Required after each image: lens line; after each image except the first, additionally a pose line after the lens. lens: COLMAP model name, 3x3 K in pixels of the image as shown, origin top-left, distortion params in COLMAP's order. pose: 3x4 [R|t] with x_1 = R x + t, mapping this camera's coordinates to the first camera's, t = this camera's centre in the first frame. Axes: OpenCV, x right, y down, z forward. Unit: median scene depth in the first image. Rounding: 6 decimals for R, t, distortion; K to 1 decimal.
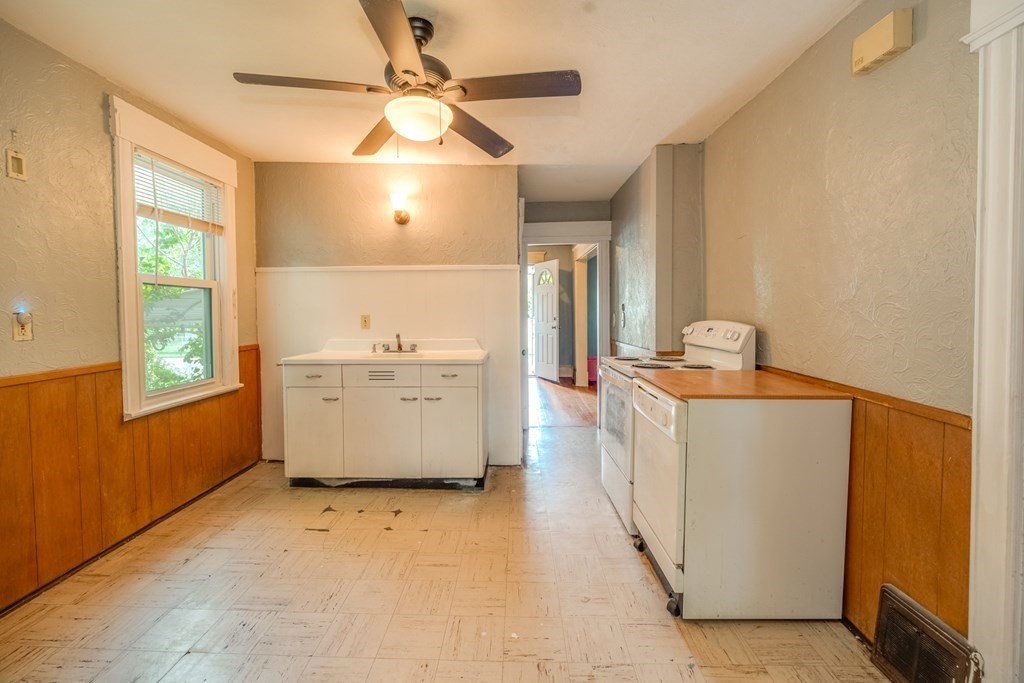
lens RADIAL K [[446.3, 0, 509.2], [0, 446.3, 326.2], [0, 0, 1]] dist [0.000389, -0.002502]
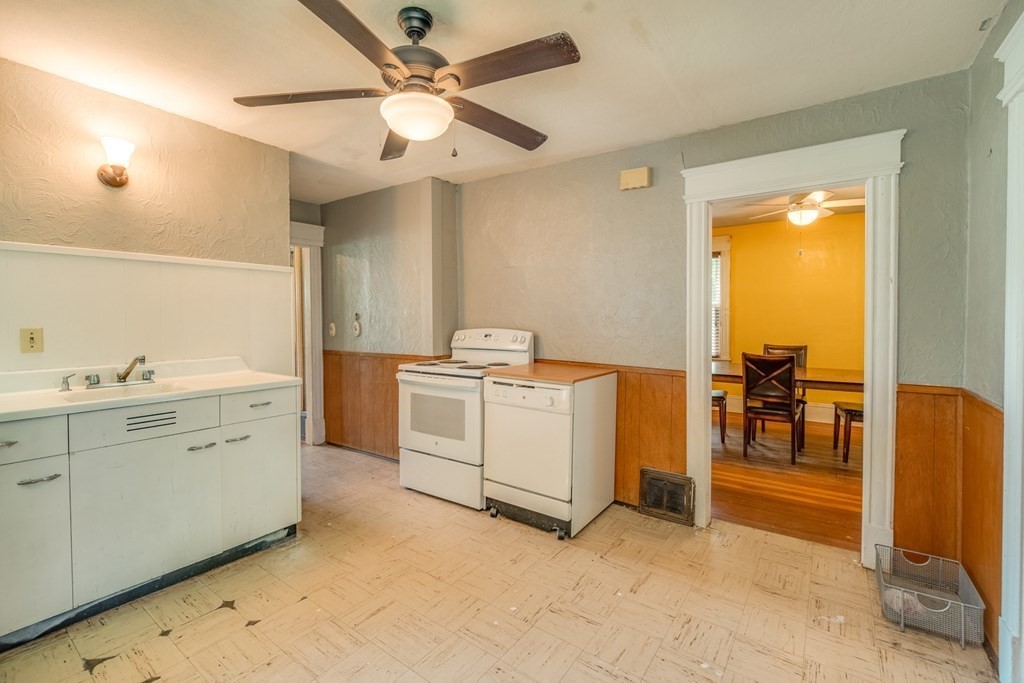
lens RADIAL K [[446.3, 0, 509.2], [0, 446.3, 326.2], [0, 0, 1]] dist [0.000389, -0.002502]
pose [[0.568247, -0.010562, 0.822790, -0.663364], [0.025134, 0.999674, -0.004526, -0.014230], [-0.822474, 0.023252, 0.568327, 0.250230]]
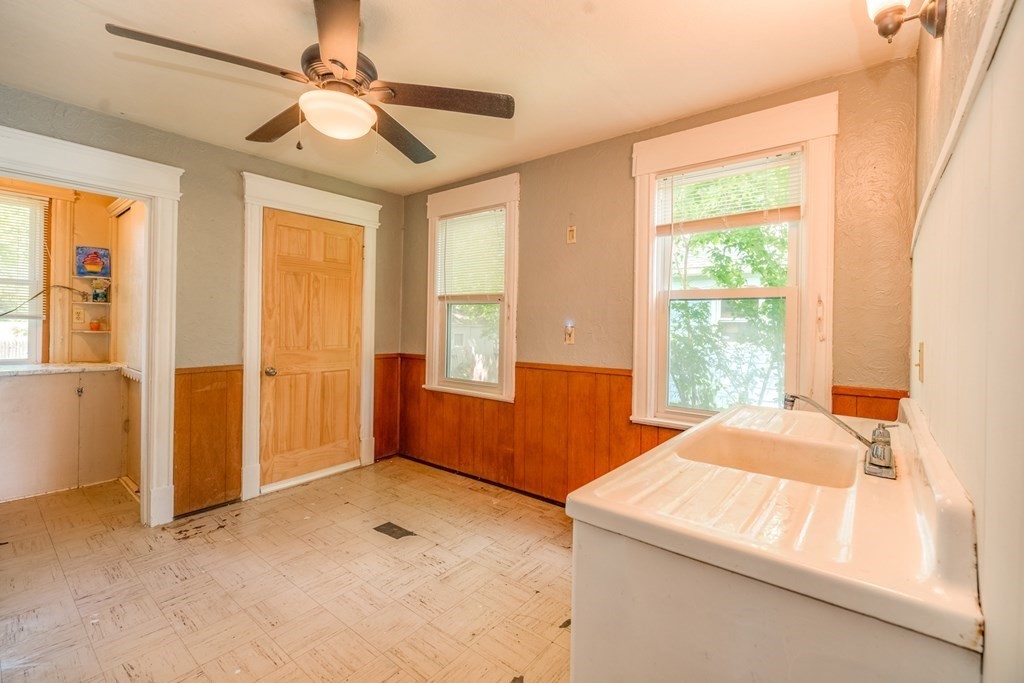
lens RADIAL K [[446.3, 0, 509.2], [0, 446.3, 326.2], [0, 0, 1]] dist [0.000389, -0.002502]
pose [[-0.616358, -0.003185, -0.787460, 0.234942], [-0.039506, 0.998858, 0.026882, -0.051590], [0.786475, 0.047679, -0.615780, 1.430736]]
